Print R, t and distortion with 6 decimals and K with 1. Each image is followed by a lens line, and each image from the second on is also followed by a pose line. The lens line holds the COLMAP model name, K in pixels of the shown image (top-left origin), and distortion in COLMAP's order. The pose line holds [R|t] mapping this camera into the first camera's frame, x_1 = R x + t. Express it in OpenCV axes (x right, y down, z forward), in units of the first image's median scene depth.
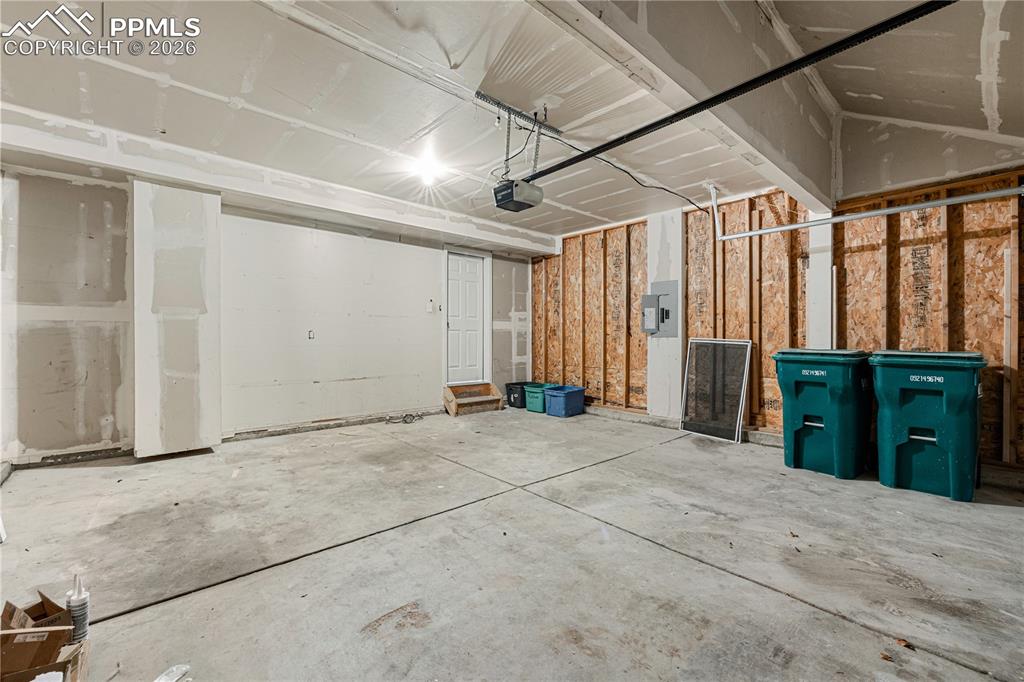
lens RADIAL K [[433.5, 0, 511.6], [0, 433.5, 336.7], [0, 0, 1]] dist [-0.001706, 0.000223]
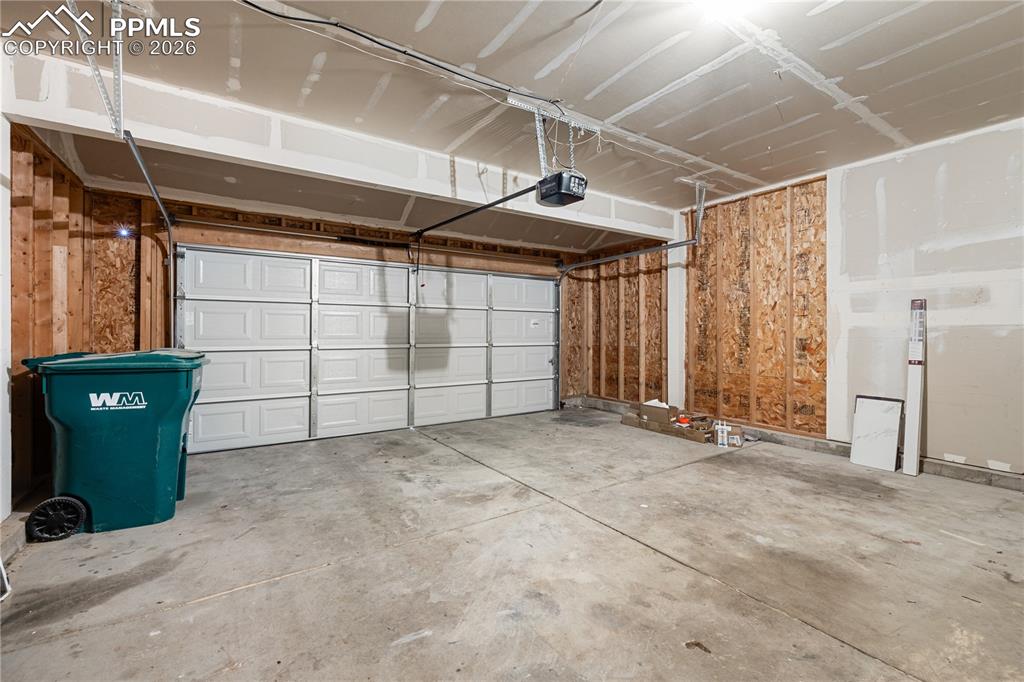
lens RADIAL K [[433.5, 0, 514.2], [0, 433.5, 336.8], [0, 0, 1]] dist [-0.001706, 0.000223]
pose [[-0.988880, -0.007528, 0.148526, -0.028743], [-0.006143, 0.999933, 0.009779, -0.010927], [-0.148590, 0.008758, -0.988860, 1.953397]]
